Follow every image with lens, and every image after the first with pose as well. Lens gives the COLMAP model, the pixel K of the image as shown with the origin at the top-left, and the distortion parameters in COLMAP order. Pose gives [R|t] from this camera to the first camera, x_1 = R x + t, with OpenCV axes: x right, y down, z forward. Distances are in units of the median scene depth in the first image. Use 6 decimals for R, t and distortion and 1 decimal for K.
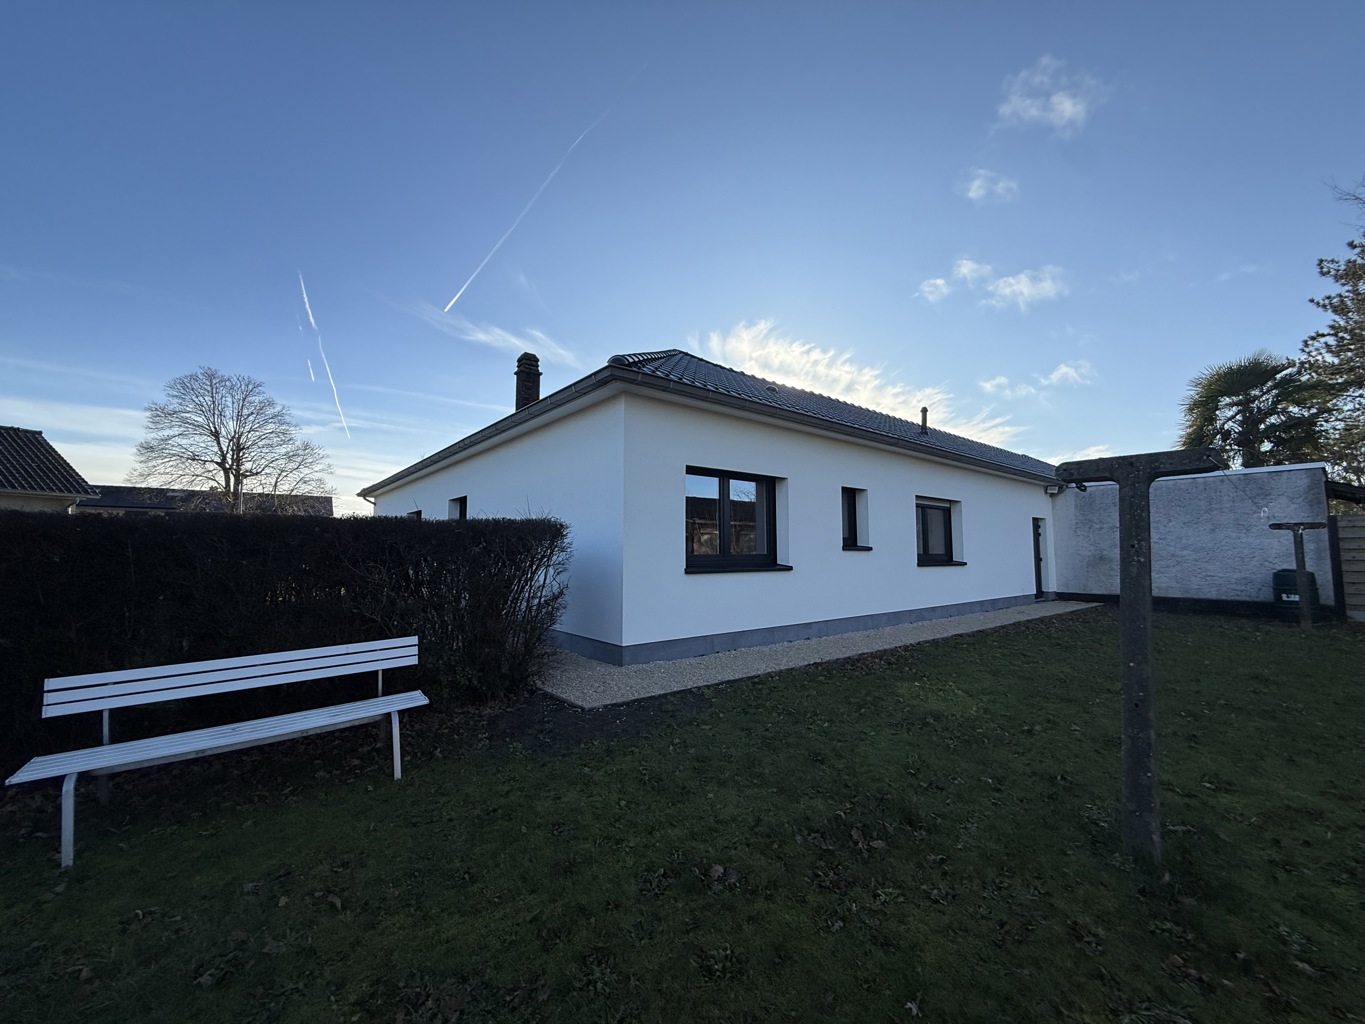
lens RADIAL K [[543.3, 0, 677.4], [0, 543.3, 509.6], [0, 0, 1]] dist [-0.000785, 0.000185]
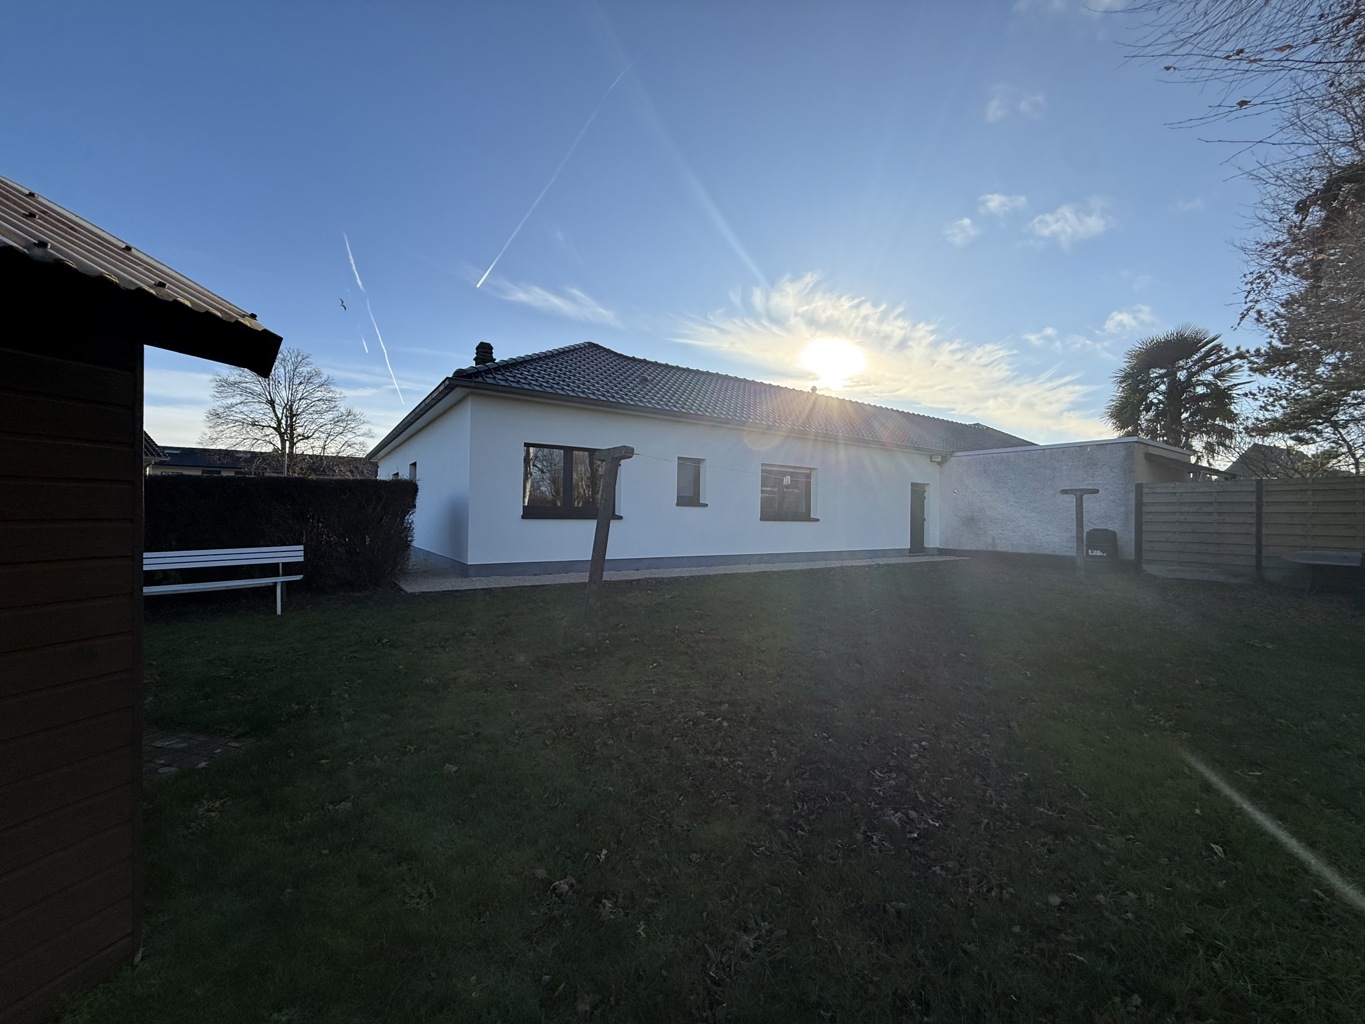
lens RADIAL K [[526.3, 0, 684.4], [0, 526.3, 554.4], [0, 0, 1]] dist [-0.001103, 0.000073]
pose [[0.997070, 0.020219, -0.073772, 0.104359], [-0.008394, 0.987530, 0.157205, -0.003158], [0.076031, -0.156125, 0.984807, -0.072876]]
